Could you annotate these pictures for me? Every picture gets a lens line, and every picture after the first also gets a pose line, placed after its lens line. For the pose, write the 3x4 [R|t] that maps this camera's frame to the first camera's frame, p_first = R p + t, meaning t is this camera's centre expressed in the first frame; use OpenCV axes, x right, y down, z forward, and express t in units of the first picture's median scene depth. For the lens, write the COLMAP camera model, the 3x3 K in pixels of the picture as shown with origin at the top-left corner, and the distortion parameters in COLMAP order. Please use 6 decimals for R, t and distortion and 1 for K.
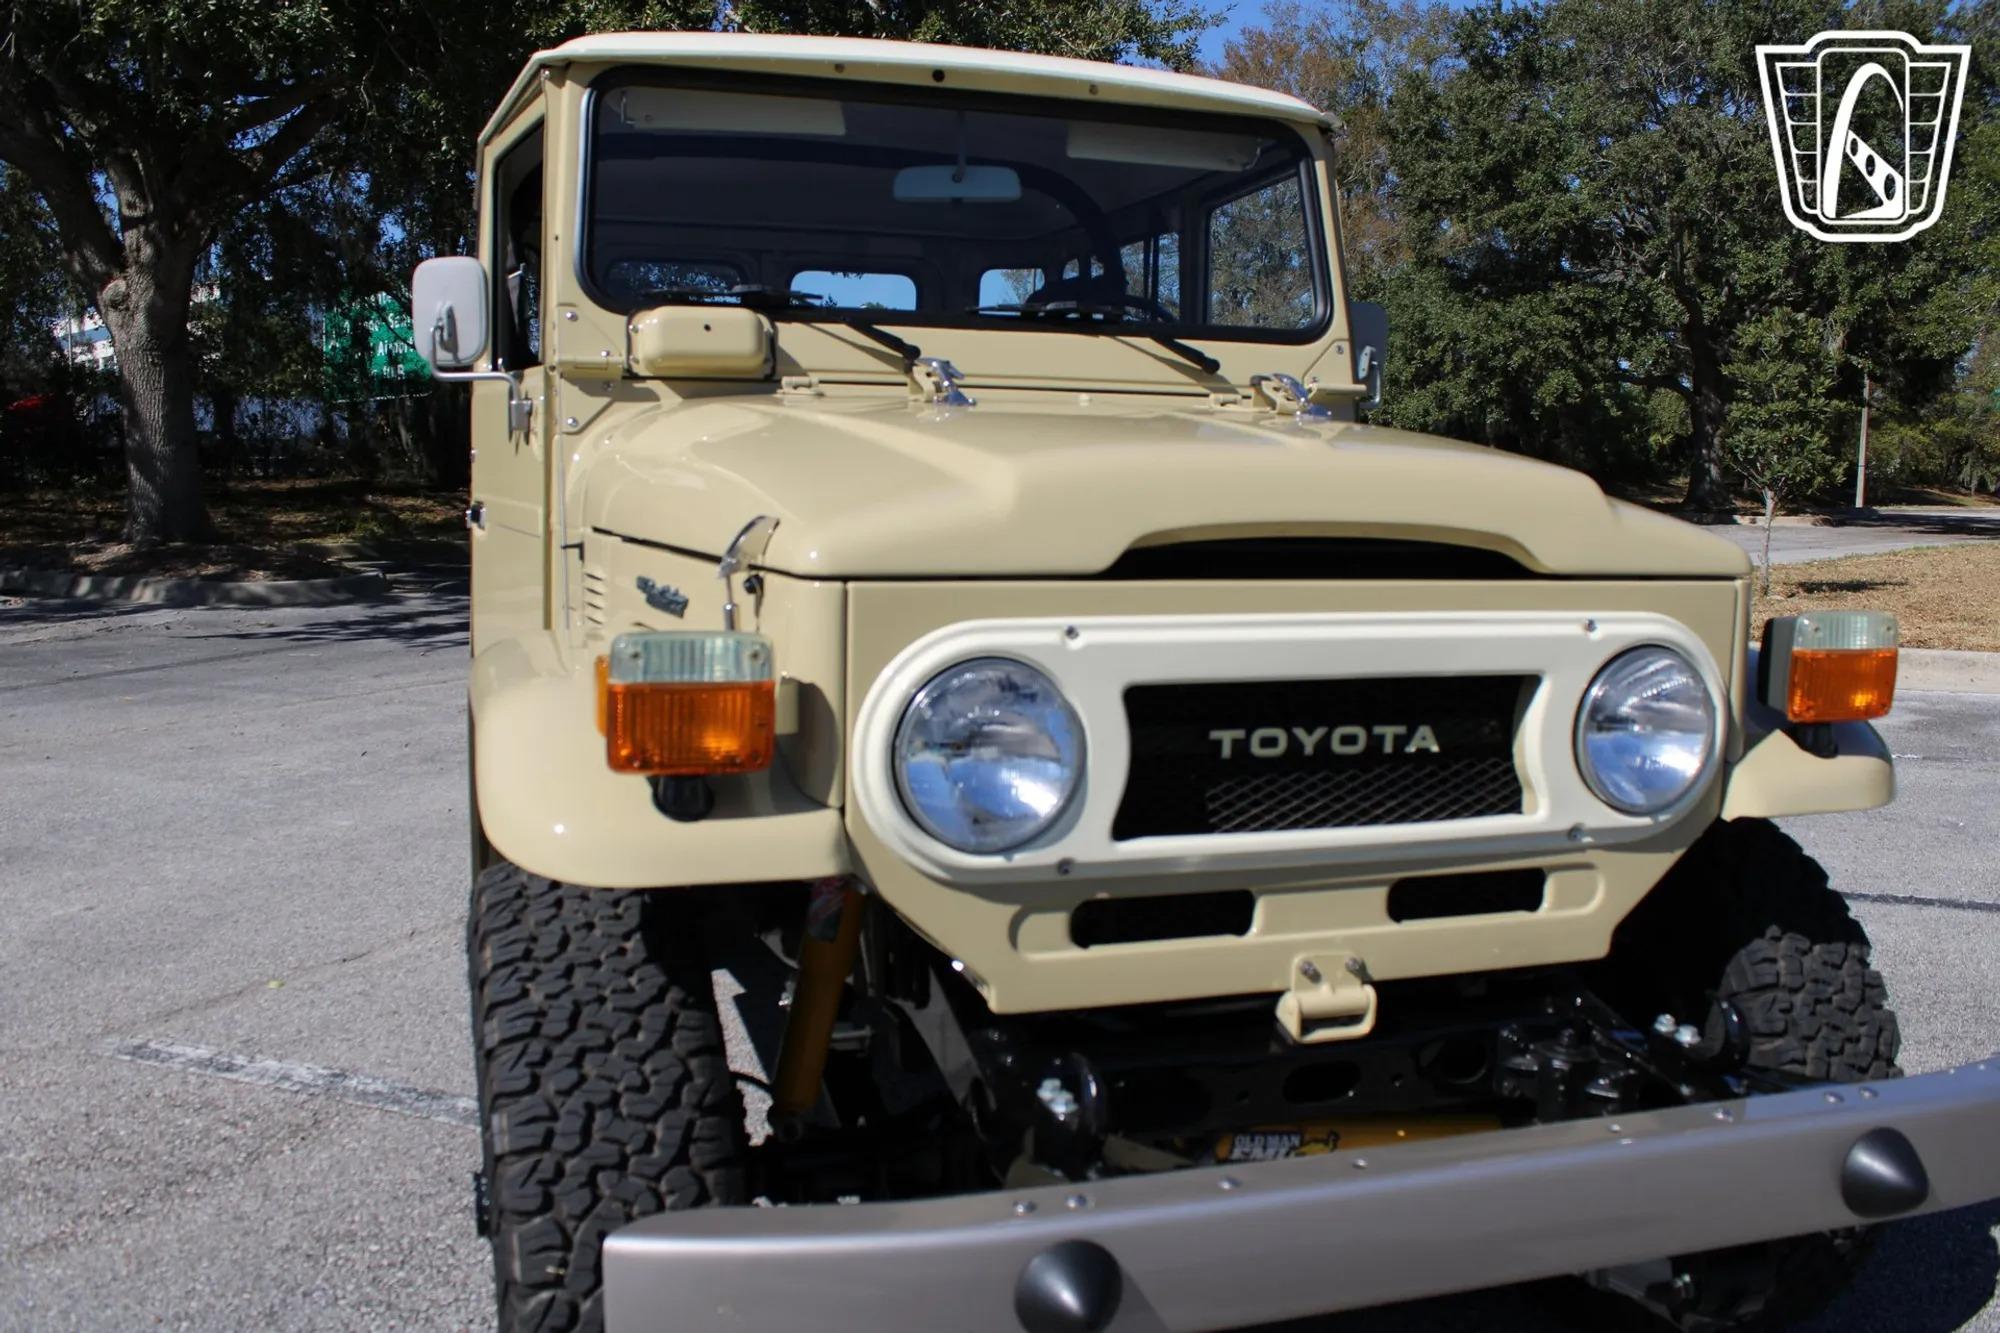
lens RADIAL K [[1656.5, 0, 1018.4], [0, 1656.5, 657.5], [0, 0, 1]] dist [-0.123407, 0.003808]
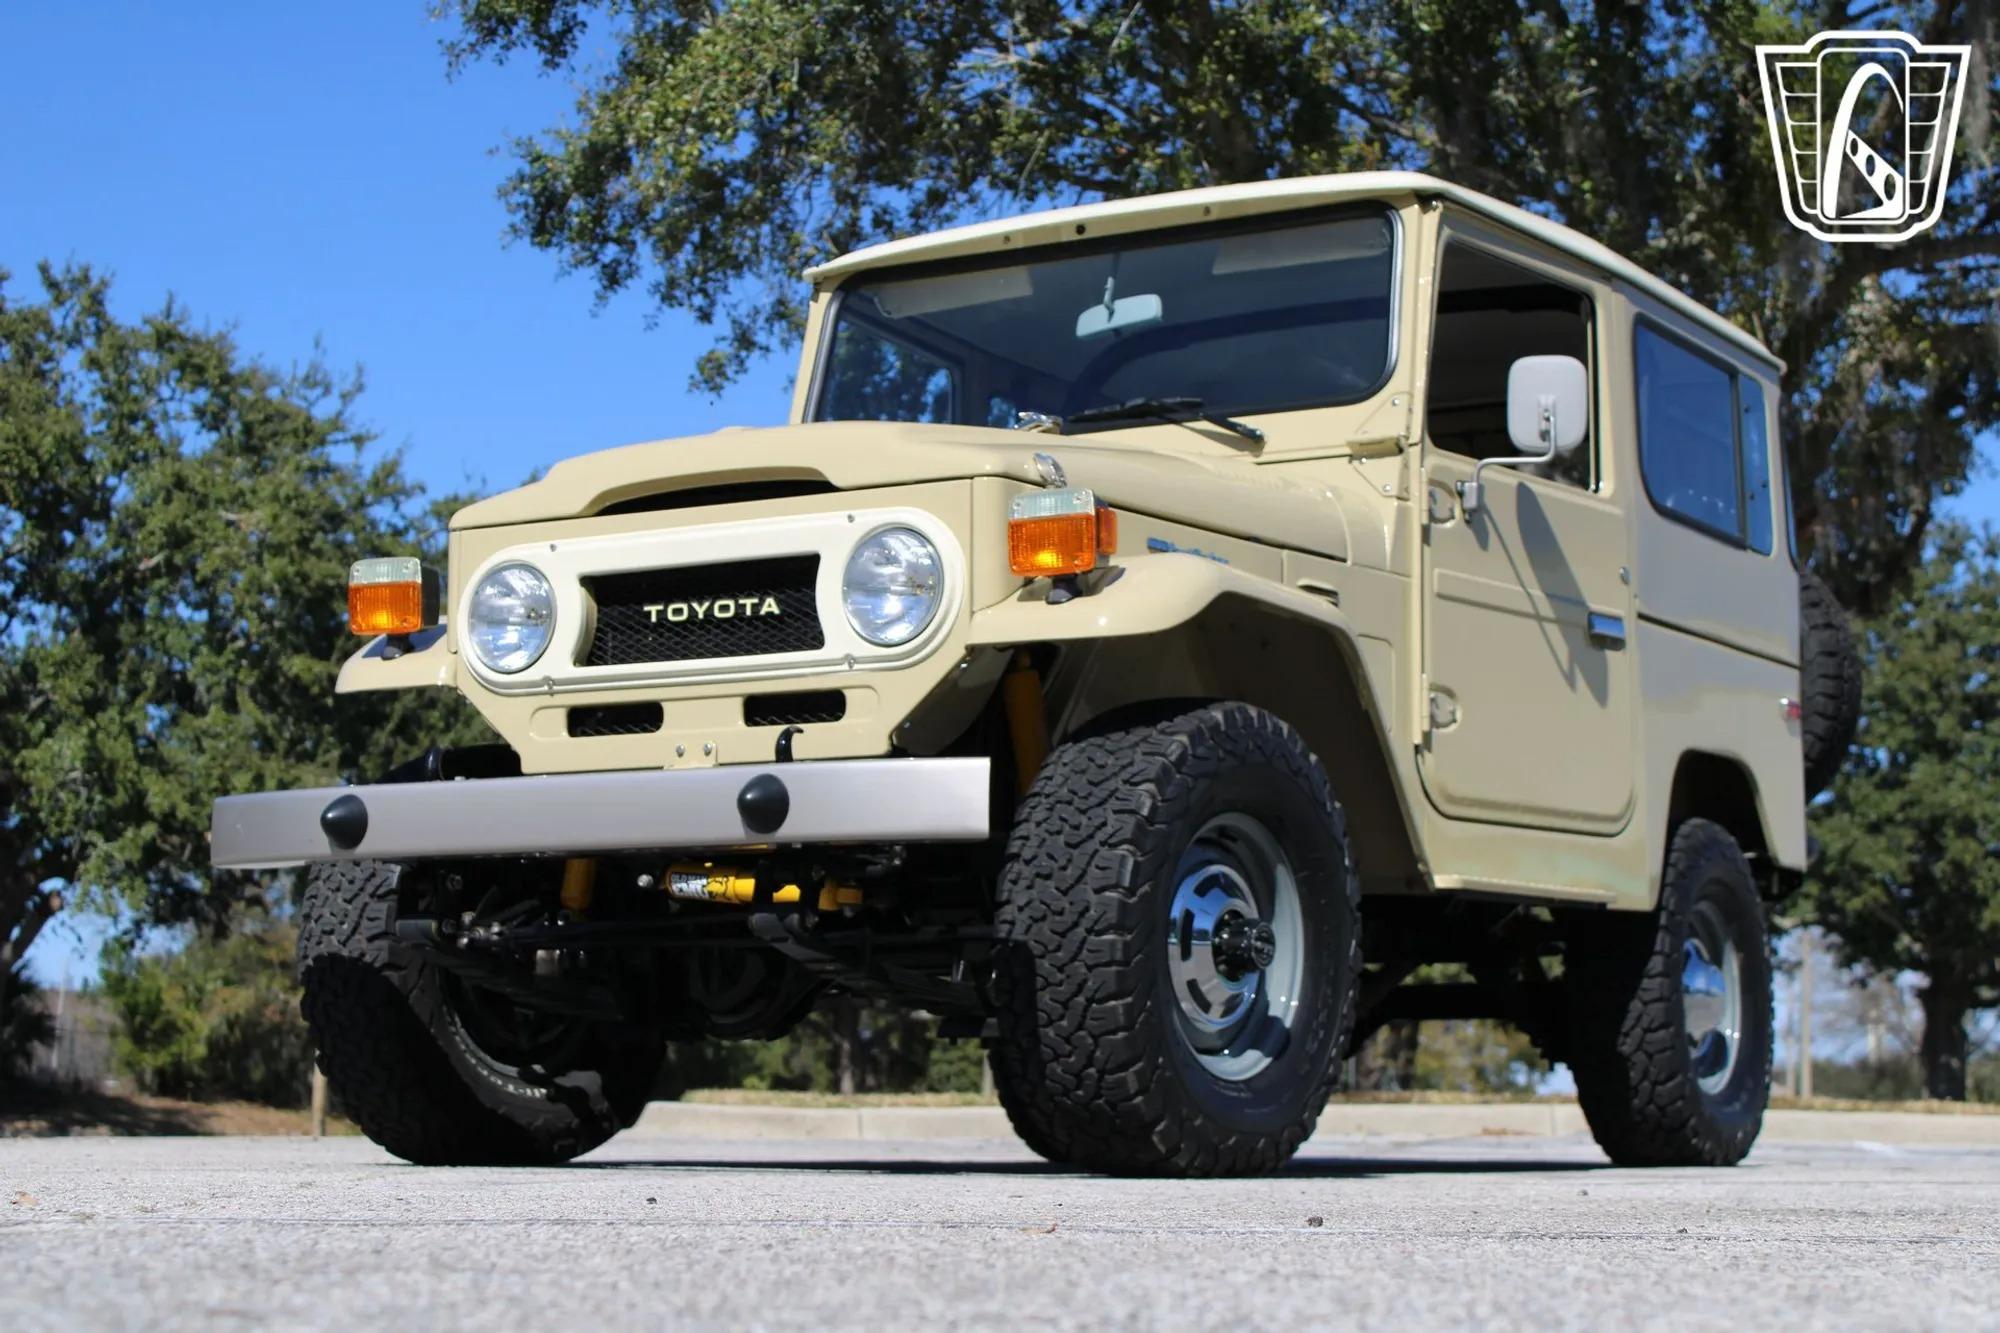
lens RADIAL K [[3336.0, 0, 1011.5], [0, 3336.0, 671.9], [0, 0, 1]] dist [-0.041056, 0.000000]
pose [[0.677083, -0.107928, -0.727949, 2.667277], [-0.075635, 0.973743, -0.214719, 0.763298], [0.732010, 0.200441, 0.651142, -0.847844]]
